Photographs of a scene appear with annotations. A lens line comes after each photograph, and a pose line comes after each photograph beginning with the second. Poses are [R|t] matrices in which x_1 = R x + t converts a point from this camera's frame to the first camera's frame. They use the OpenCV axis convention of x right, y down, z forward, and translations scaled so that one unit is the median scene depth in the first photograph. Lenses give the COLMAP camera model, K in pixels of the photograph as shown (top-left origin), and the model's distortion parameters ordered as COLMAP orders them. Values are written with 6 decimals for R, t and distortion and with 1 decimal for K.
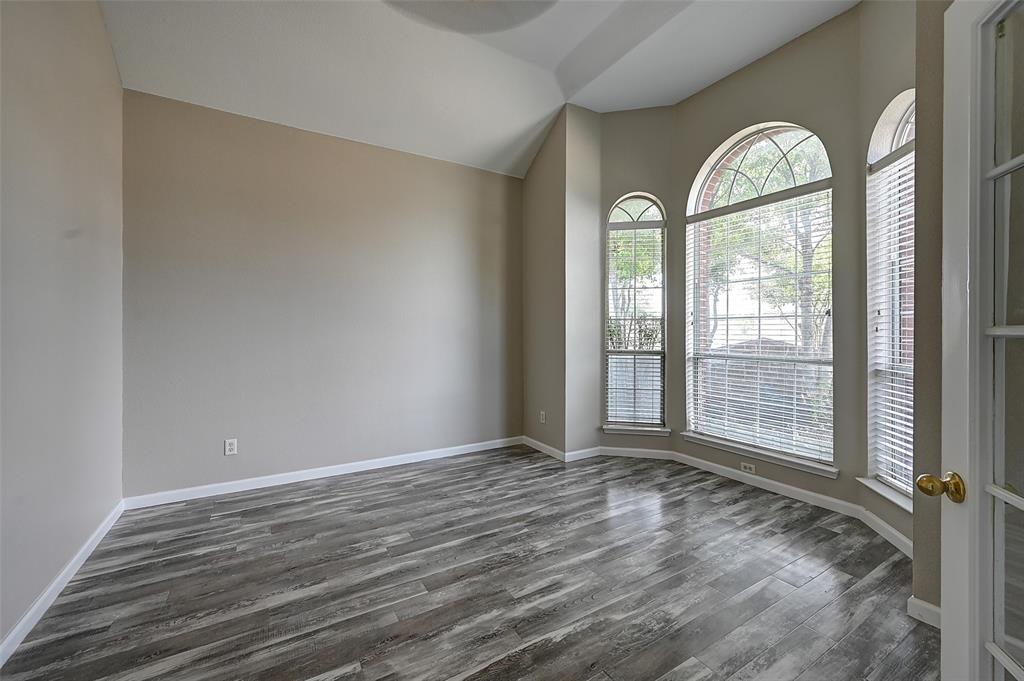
lens RADIAL K [[410.2, 0, 509.4], [0, 410.2, 332.5], [0, 0, 1]] dist [0.001803, -0.000668]
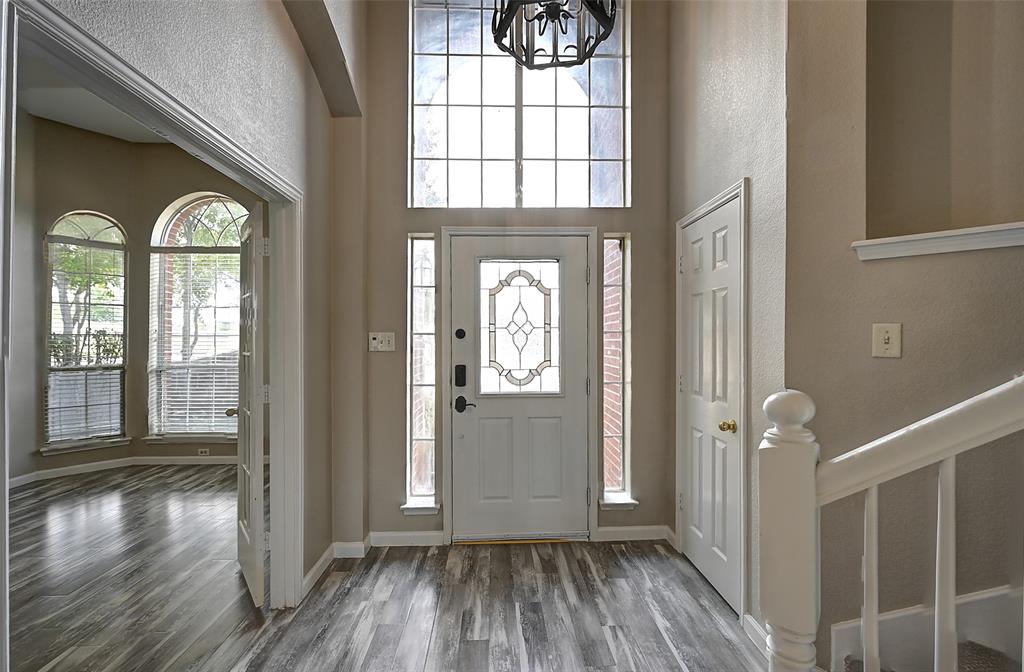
lens RADIAL K [[410.2, 0, 505.6], [0, 410.2, 334.6], [0, 0, 1]] dist [0.001803, -0.000668]
pose [[0.476746, 0.011264, 0.878969, -0.095690], [0.003969, 0.999880, -0.014966, -0.015820], [-0.879032, 0.010623, 0.476645, -0.397586]]
